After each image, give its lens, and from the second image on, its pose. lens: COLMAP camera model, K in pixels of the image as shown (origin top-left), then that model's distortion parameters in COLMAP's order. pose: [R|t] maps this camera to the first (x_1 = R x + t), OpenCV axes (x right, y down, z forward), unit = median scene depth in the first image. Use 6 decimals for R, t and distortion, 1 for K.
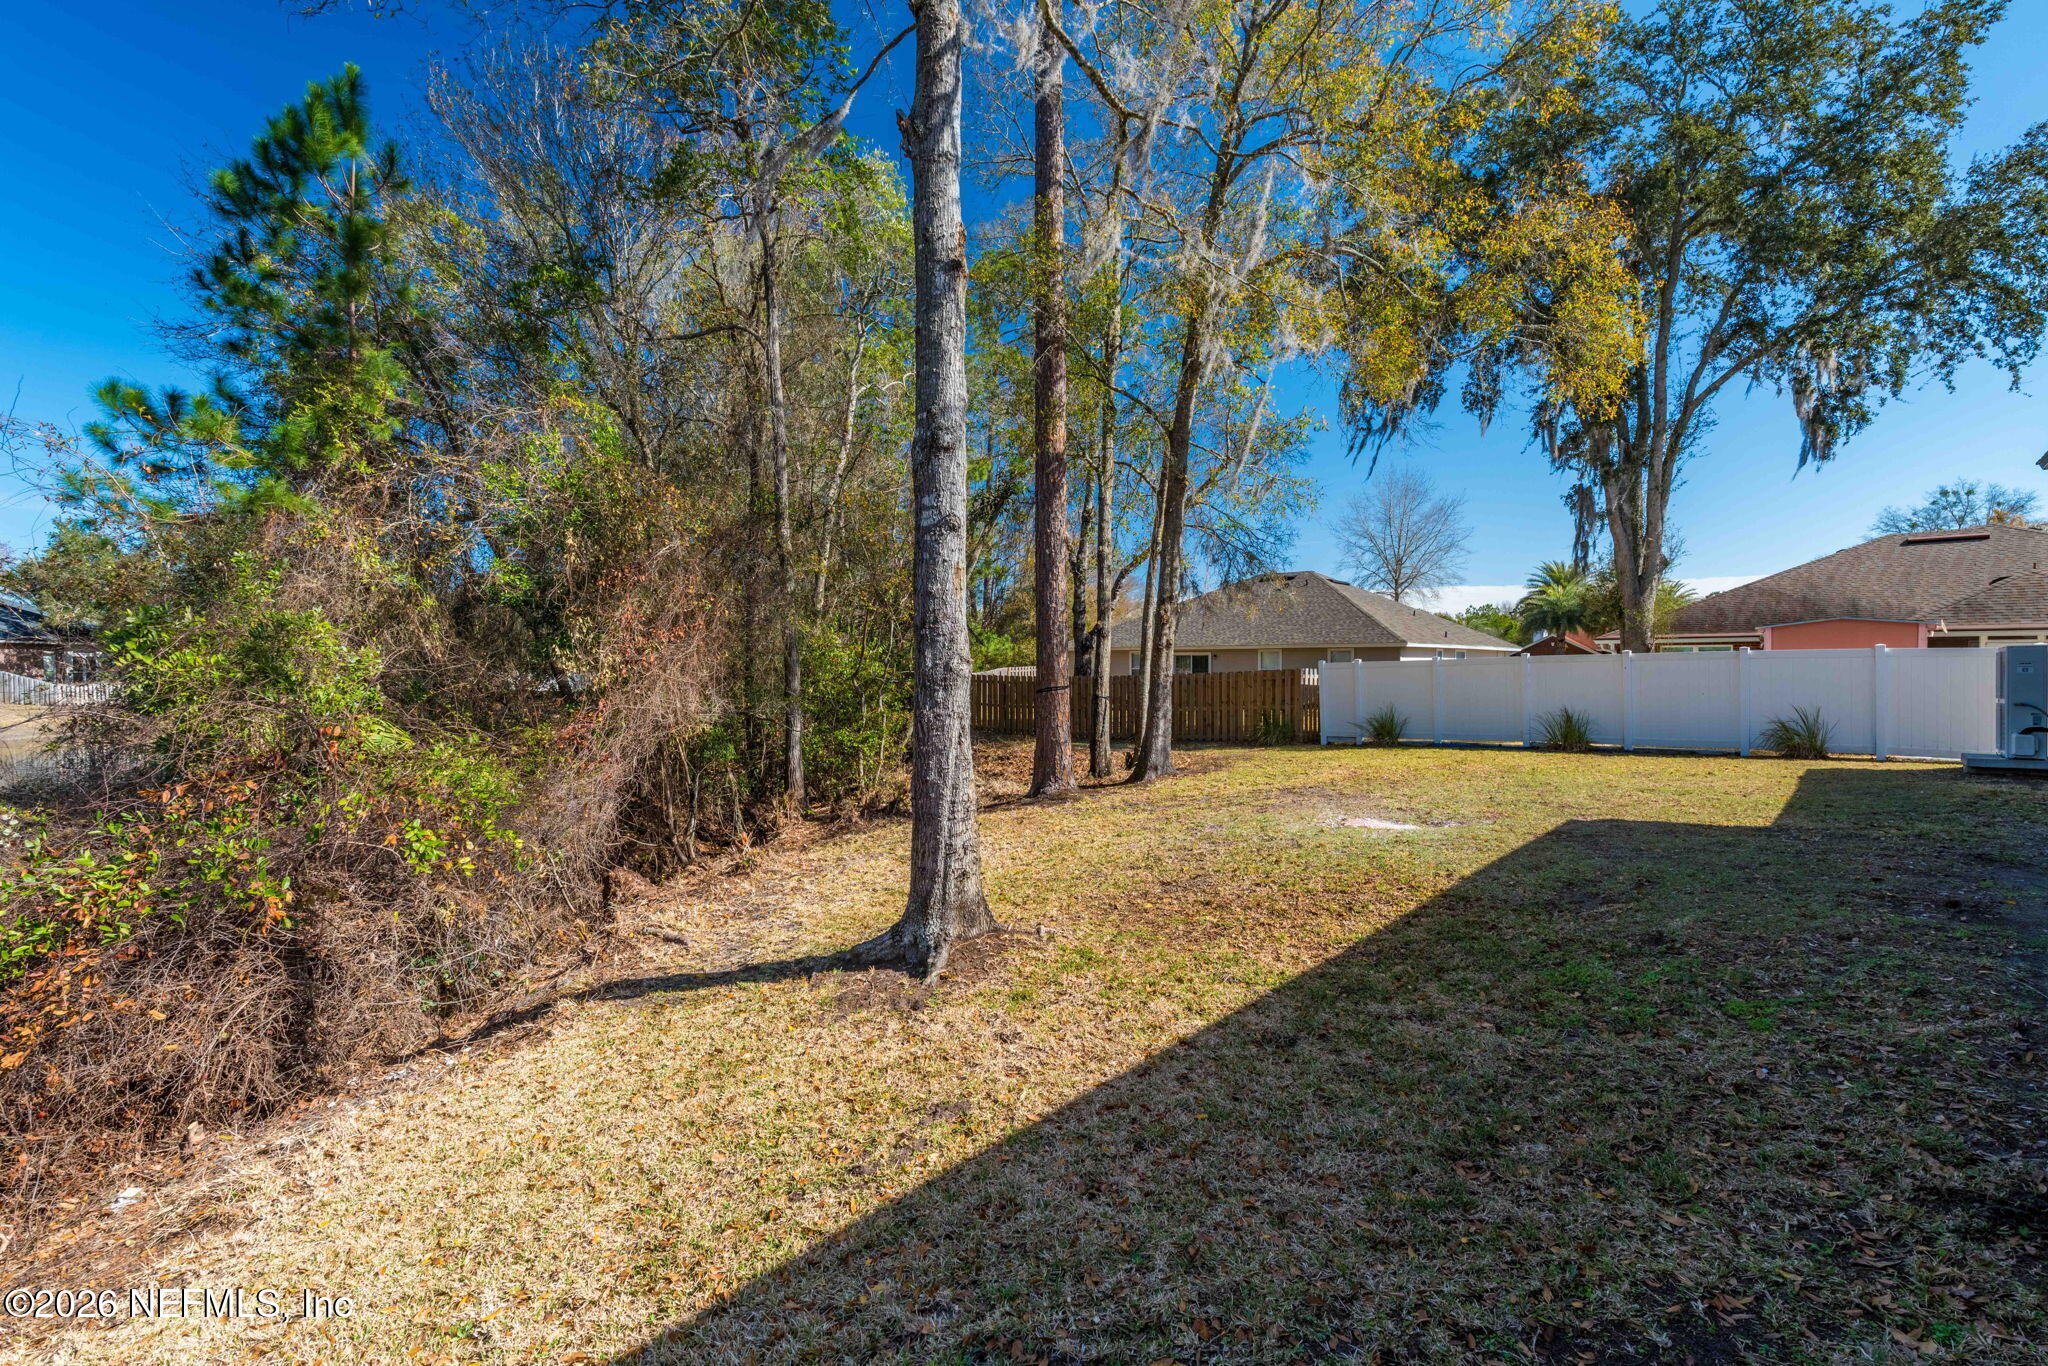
lens RADIAL K [[894.5, 0, 1019.9], [0, 894.5, 689.0], [0, 0, 1]] dist [-0.005664, -0.000236]
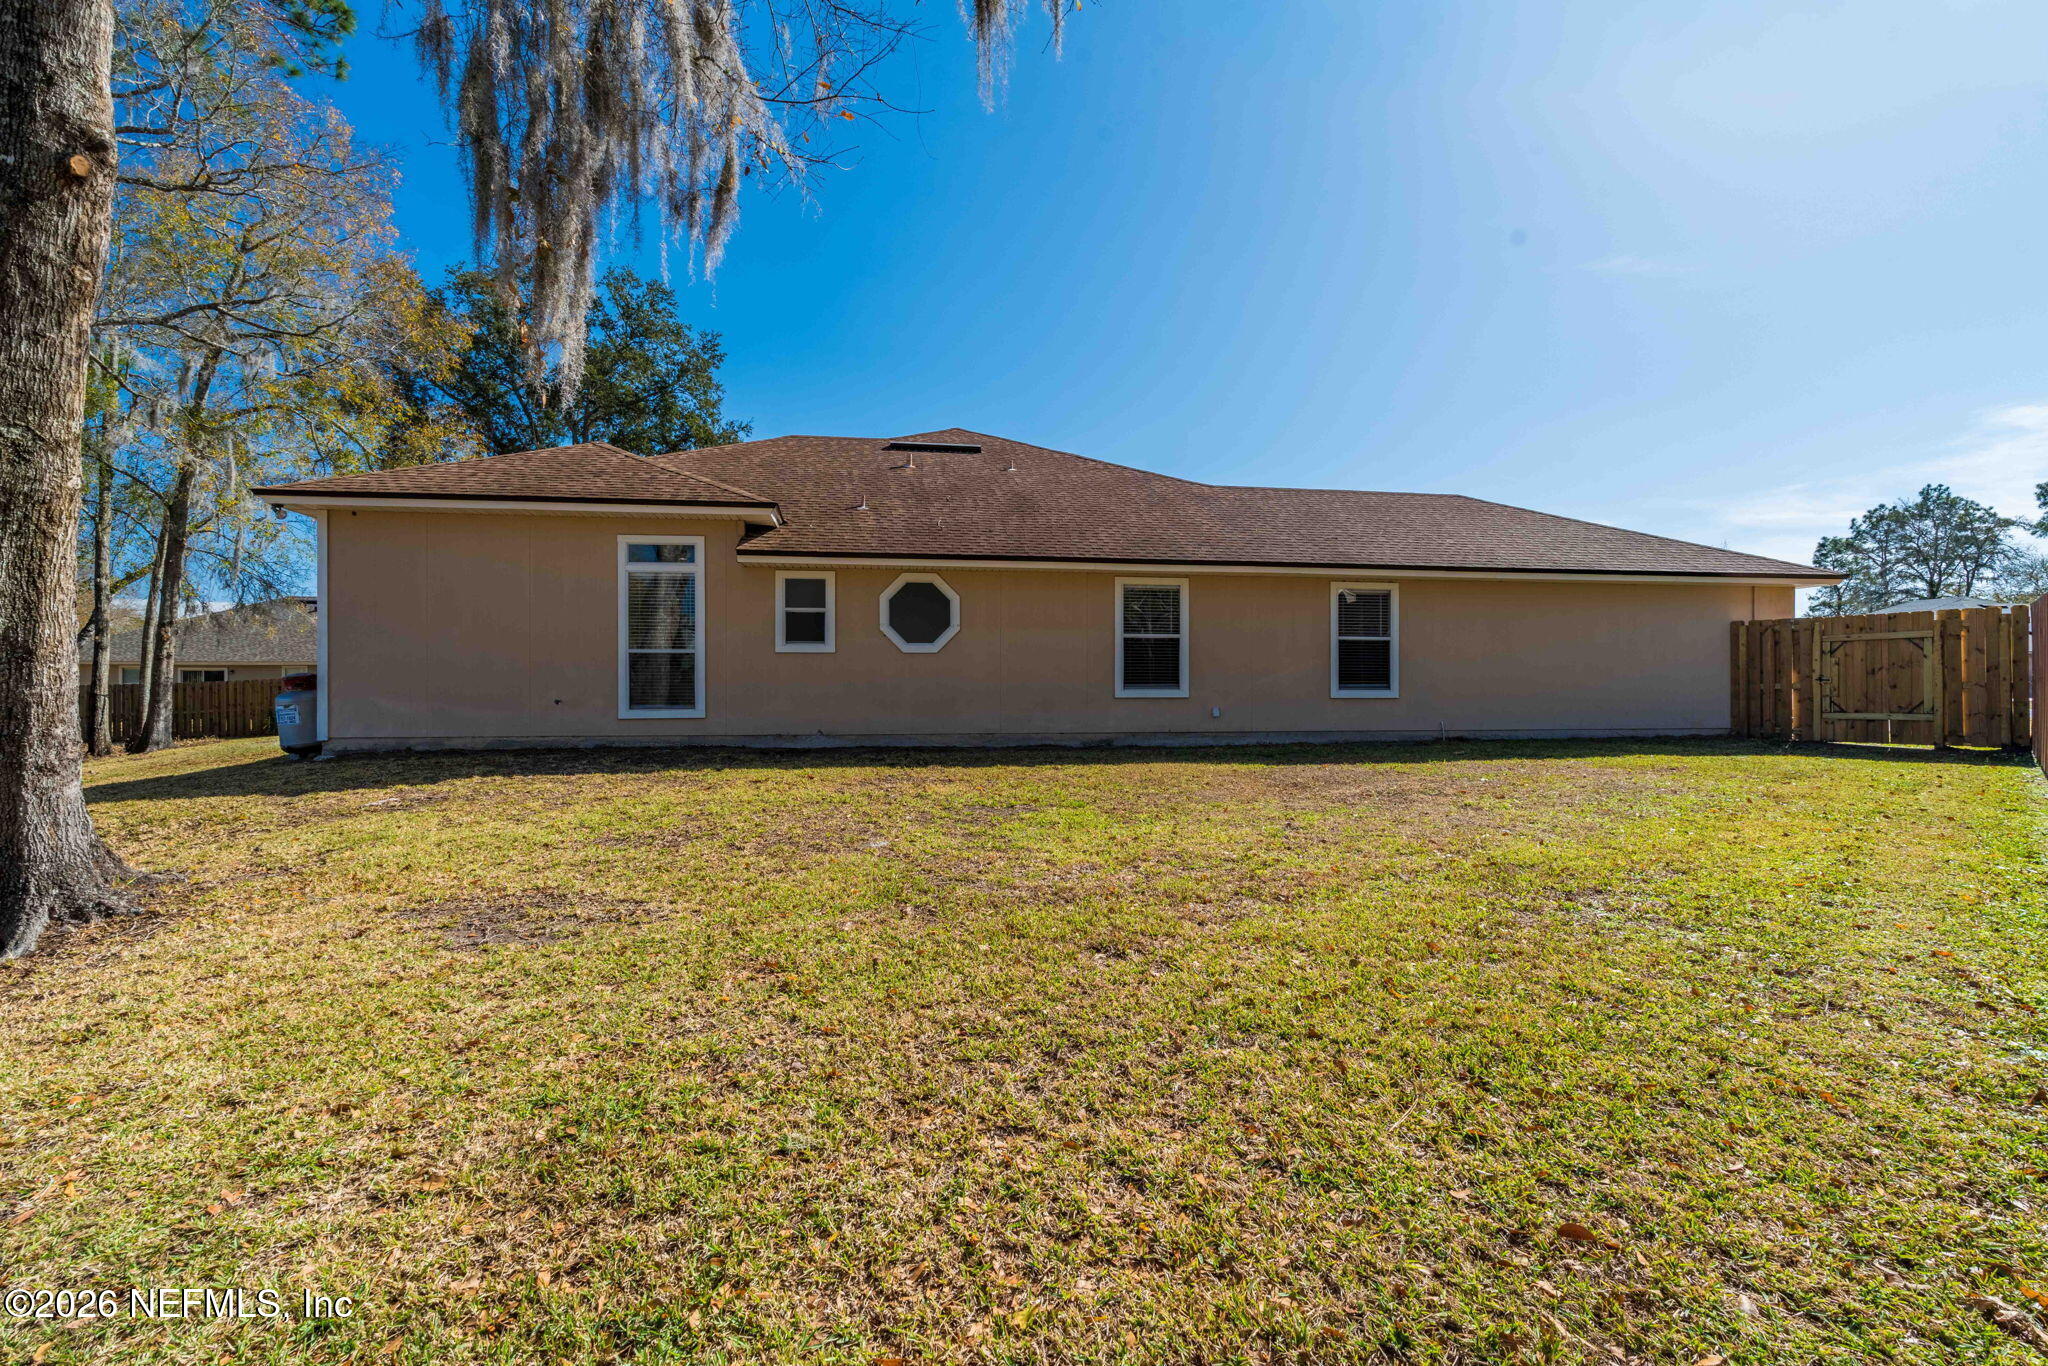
lens RADIAL K [[890.5, 0, 1017.8], [0, 890.5, 686.5], [0, 0, 1]] dist [-0.005225, 0.000256]
pose [[0.605563, 0.000077, 0.795797, -0.121108], [0.022931, 0.999583, -0.017546, 0.047933], [-0.795467, 0.028873, 0.605309, -0.811714]]
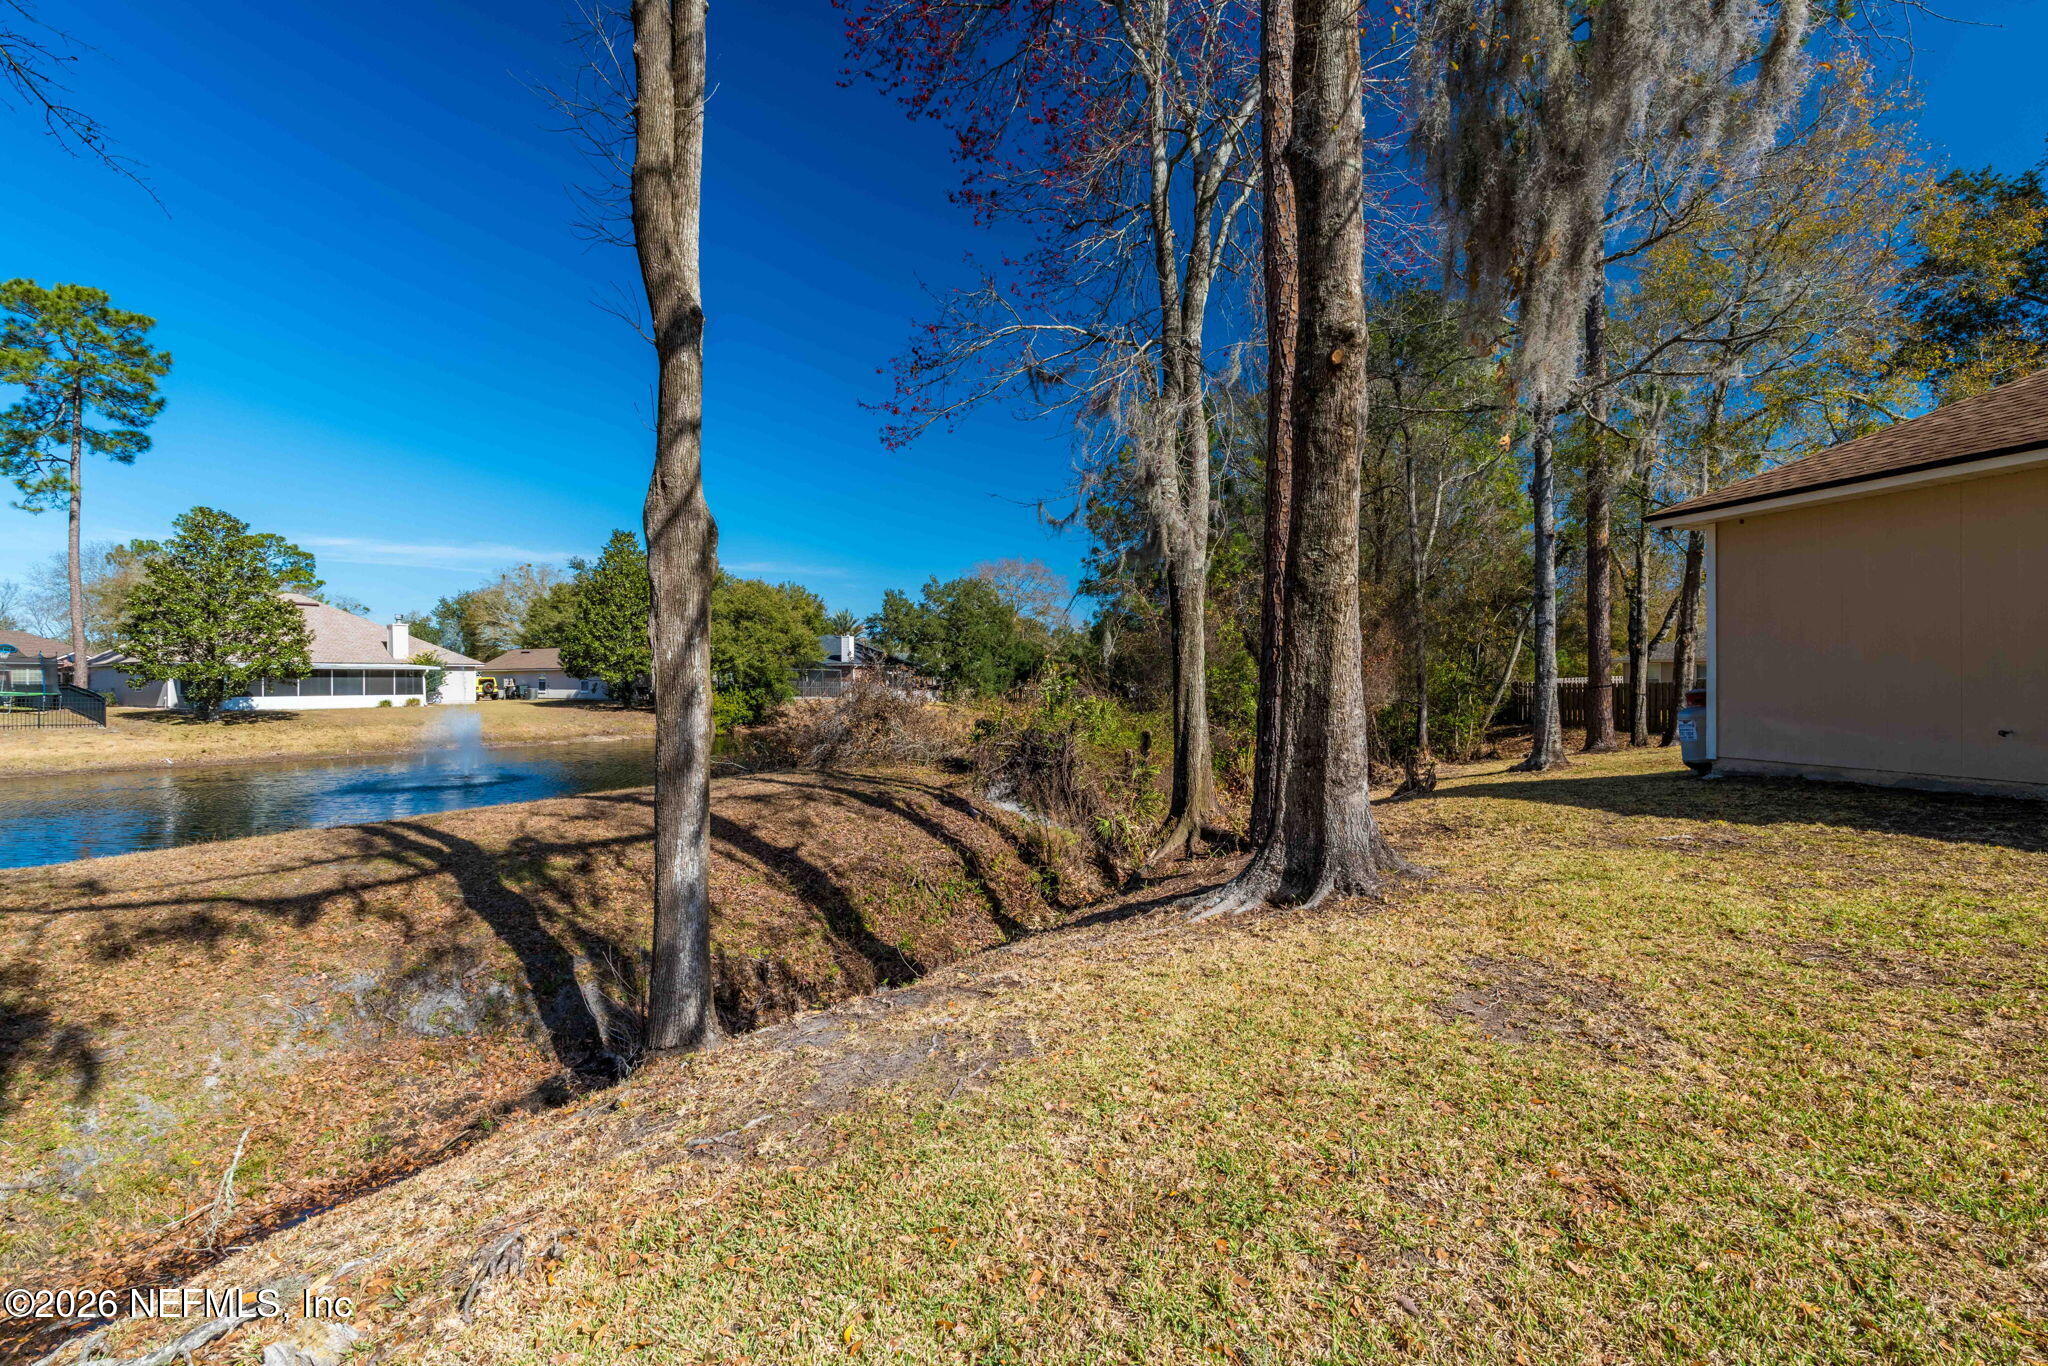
lens RADIAL K [[890.5, 0, 1017.8], [0, 890.5, 686.5], [0, 0, 1]] dist [-0.005225, 0.000256]
pose [[0.848164, -0.001144, -0.529733, -0.004849], [-0.008706, 0.999833, -0.016098, 0.028196], [0.529662, 0.018265, 0.848012, -0.817939]]
